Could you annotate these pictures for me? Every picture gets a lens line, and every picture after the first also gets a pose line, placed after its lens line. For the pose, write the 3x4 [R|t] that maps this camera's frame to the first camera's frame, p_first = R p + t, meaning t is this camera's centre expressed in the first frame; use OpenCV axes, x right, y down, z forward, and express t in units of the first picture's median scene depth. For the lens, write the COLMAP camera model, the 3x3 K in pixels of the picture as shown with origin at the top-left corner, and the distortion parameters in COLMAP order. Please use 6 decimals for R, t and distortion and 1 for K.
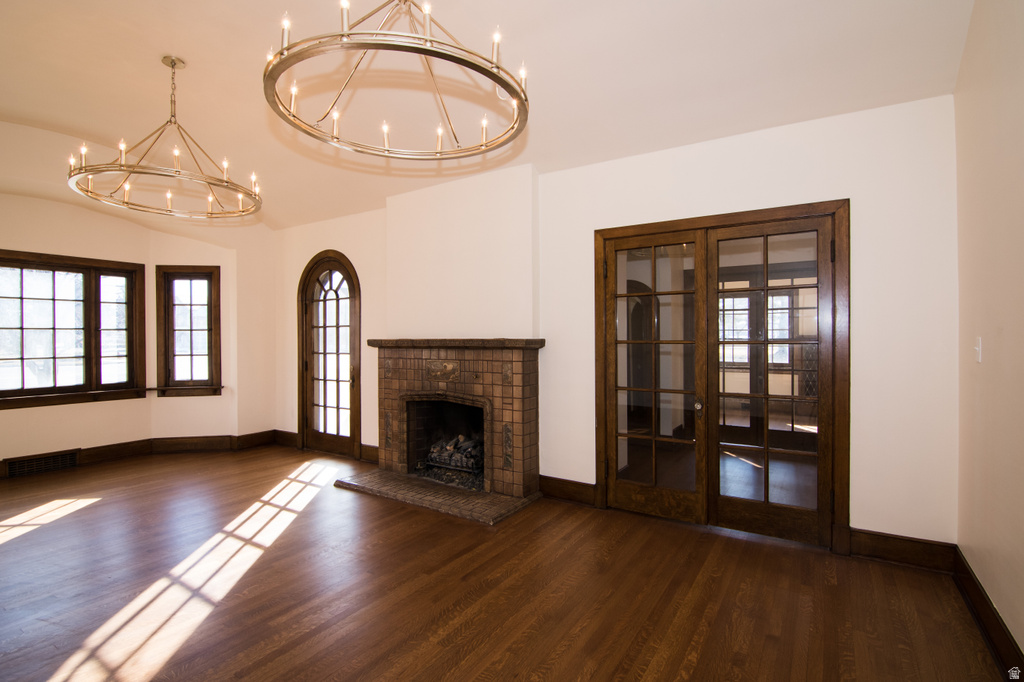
lens RADIAL K [[492.2, 0, 516.5], [0, 492.2, 340.5], [0, 0, 1]] dist [-0.016035, -0.005122]
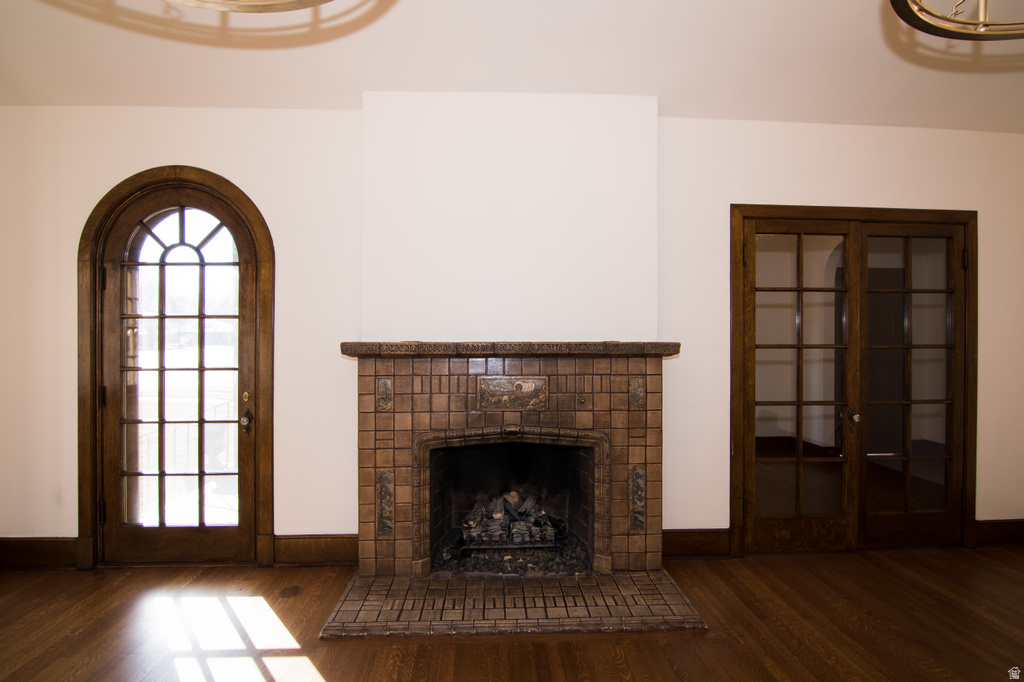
lens RADIAL K [[492.2, 0, 509.6], [0, 492.2, 343.0], [0, 0, 1]] dist [-0.016035, -0.005122]
pose [[0.813151, 0.003083, 0.582044, -0.517825], [-0.000557, 0.999990, -0.004519, 0.001098], [-0.582052, 0.003350, 0.813145, 0.507054]]
